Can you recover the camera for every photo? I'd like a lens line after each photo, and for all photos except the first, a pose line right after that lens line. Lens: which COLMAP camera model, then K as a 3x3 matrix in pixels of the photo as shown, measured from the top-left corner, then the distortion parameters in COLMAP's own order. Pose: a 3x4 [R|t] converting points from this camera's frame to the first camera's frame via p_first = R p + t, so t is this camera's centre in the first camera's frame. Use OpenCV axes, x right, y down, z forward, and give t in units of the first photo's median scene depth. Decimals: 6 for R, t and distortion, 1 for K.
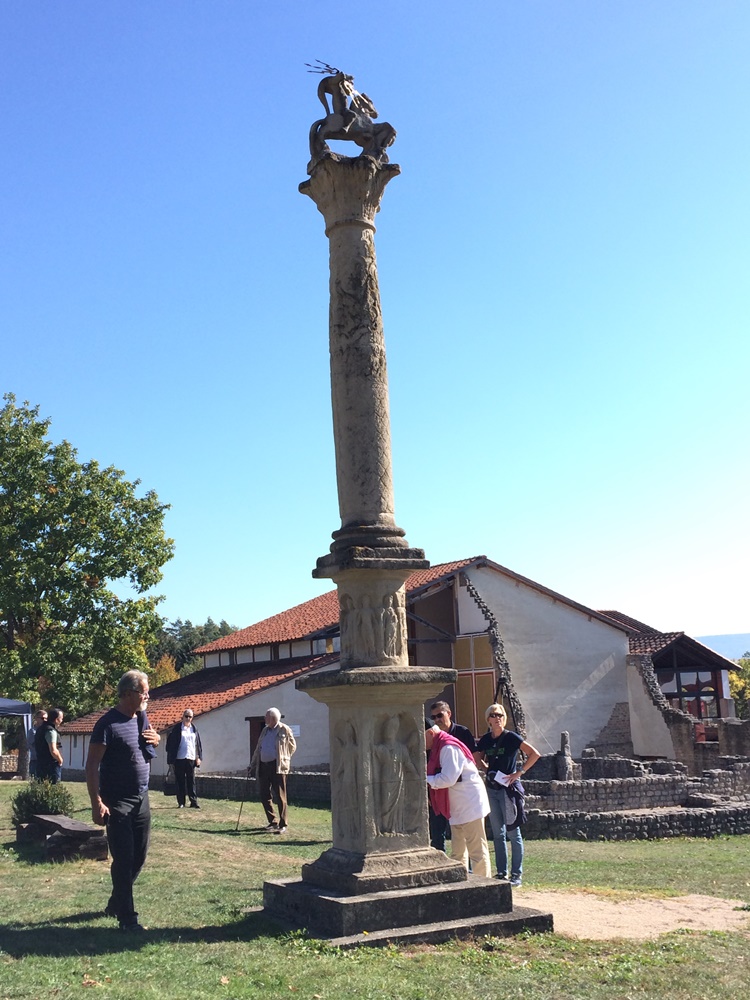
lens RADIAL K [[1129.0, 0, 373.6], [0, 1129.0, 497.3], [0, 0, 1]] dist [0.052343, 0.000000]
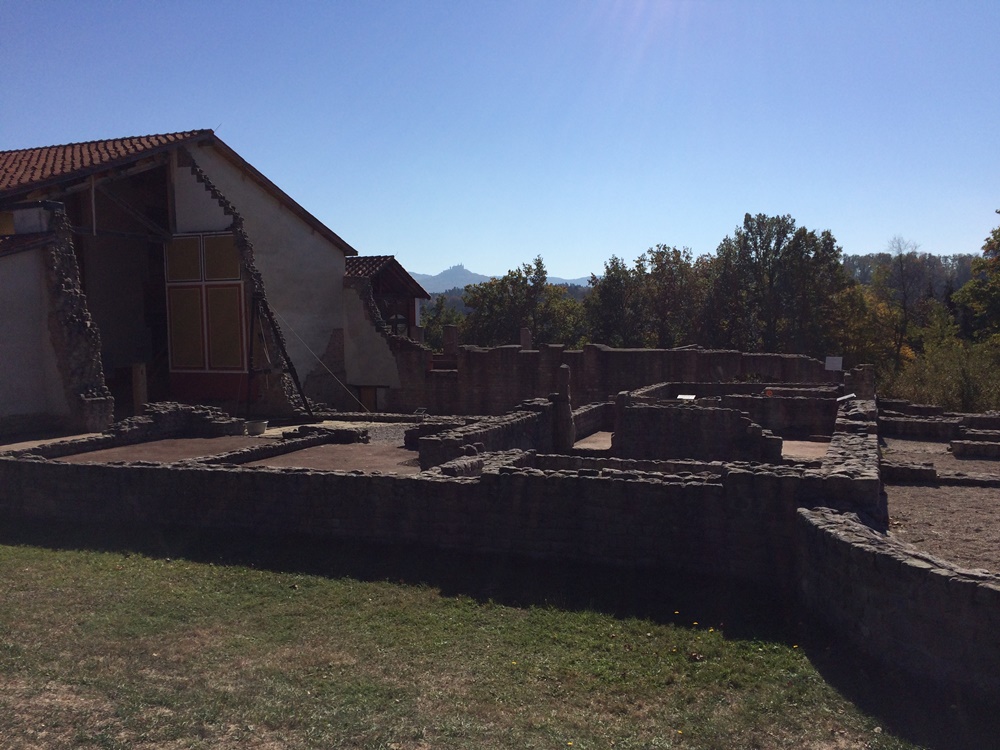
lens RADIAL K [[839.4, 0, 505.6], [0, 839.4, 377.4], [0, 0, 1]] dist [0.053422, -0.080267]
pose [[0.786913, -0.014580, 0.616892, -0.095018], [-0.126703, 0.974602, 0.184657, 0.083032], [-0.603916, -0.223471, 0.765079, 0.421040]]
